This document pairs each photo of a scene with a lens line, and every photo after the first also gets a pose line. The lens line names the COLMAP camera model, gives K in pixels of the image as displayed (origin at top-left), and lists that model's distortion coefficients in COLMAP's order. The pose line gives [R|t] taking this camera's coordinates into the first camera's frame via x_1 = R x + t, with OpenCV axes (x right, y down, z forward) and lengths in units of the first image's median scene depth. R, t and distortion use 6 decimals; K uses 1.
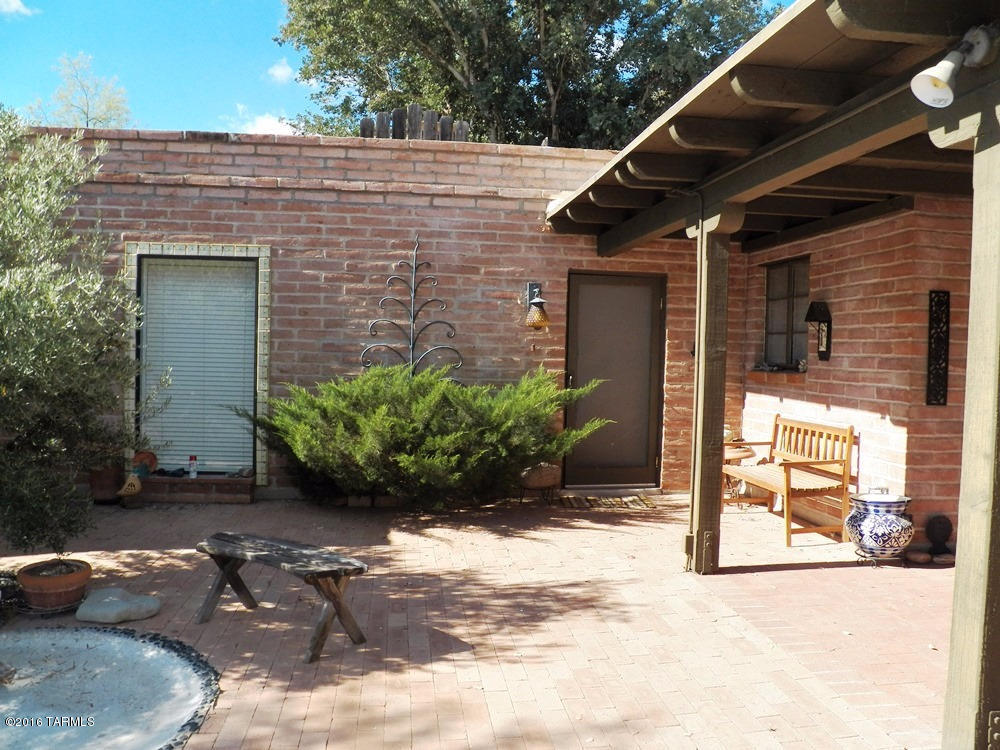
lens RADIAL K [[822.4, 0, 498.8], [0, 822.4, 372.4], [0, 0, 1]] dist [-0.127860, 0.088357]
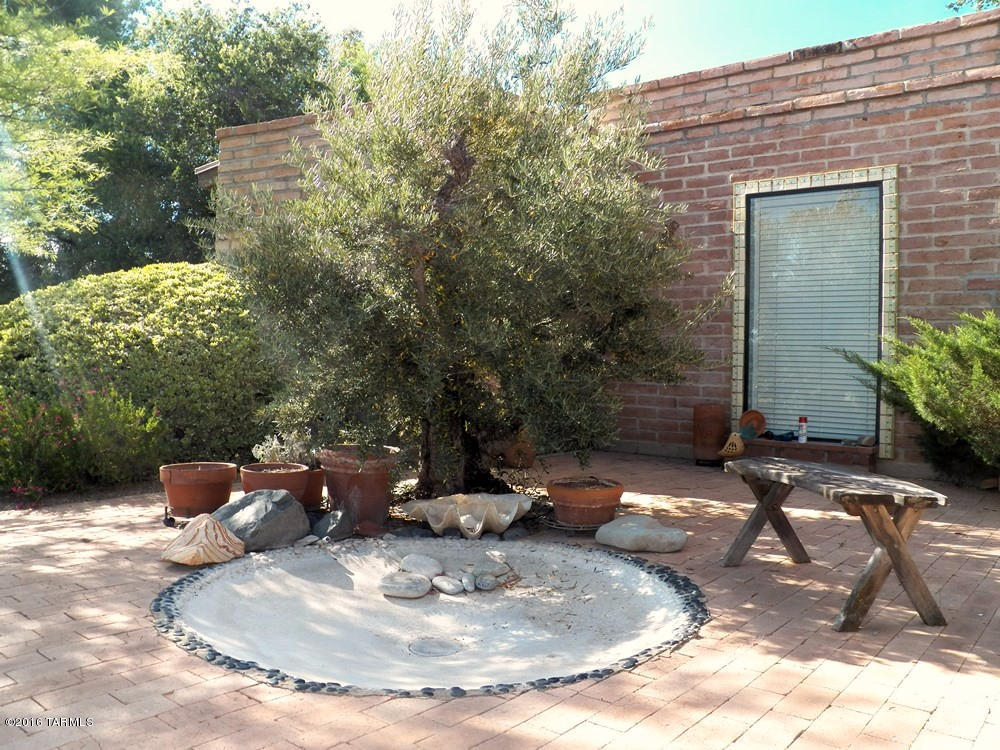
lens RADIAL K [[822.4, 0, 501.2], [0, 822.4, 374.6], [0, 0, 1]] dist [-0.127860, 0.088357]
pose [[0.678015, -0.002004, -0.735045, 0.038504], [-0.026112, 0.999299, -0.026811, 0.088549], [0.734584, 0.037372, 0.677488, 0.173084]]
